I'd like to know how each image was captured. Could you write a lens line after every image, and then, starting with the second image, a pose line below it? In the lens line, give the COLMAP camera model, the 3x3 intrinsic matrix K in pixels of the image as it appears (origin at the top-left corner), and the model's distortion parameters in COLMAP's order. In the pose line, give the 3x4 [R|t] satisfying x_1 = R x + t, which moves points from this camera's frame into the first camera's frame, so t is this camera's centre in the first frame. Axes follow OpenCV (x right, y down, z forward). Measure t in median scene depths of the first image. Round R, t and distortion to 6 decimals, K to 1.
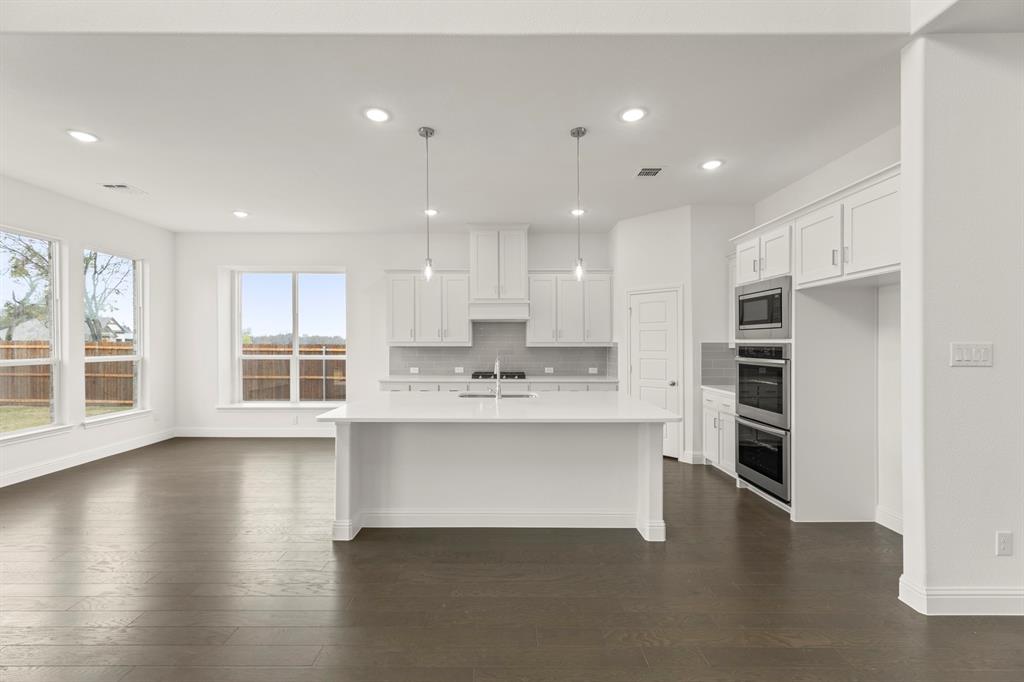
lens RADIAL K [[423.2, 0, 512.0], [0, 423.2, 341.0], [0, 0, 1]] dist [0.000435, -0.000165]
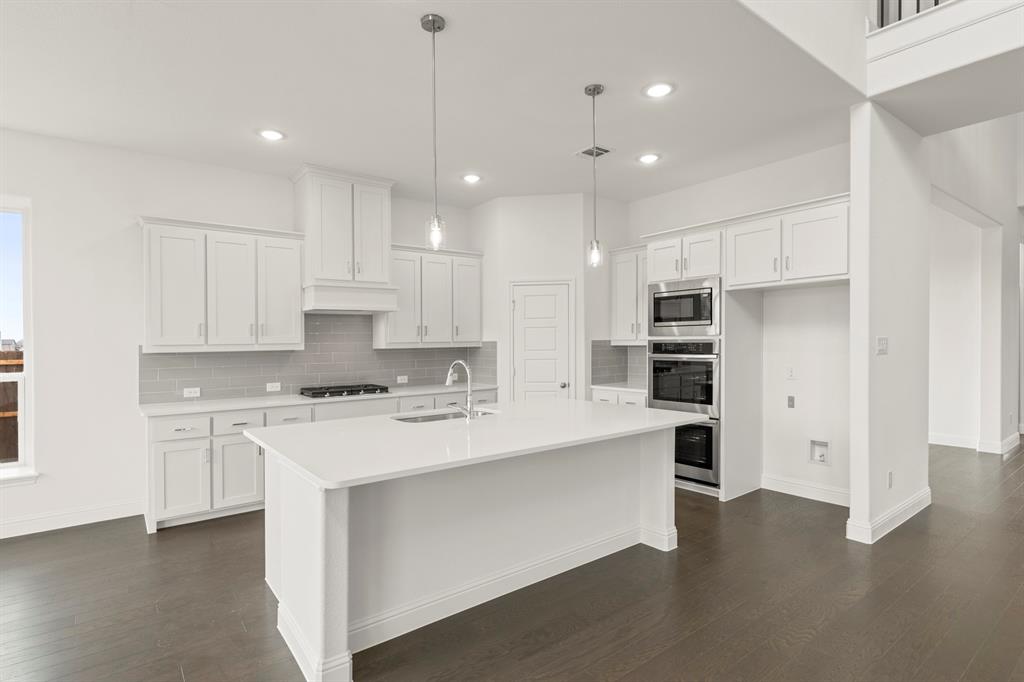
lens RADIAL K [[514.5, 0, 512.0], [0, 514.5, 341.0], [0, 0, 1]] dist [-0.002997, -0.000417]
pose [[0.787416, -0.010208, 0.616338, -0.496085], [0.011461, 0.999932, 0.001918, 0.001341], [-0.616316, 0.005553, 0.787479, 0.243853]]
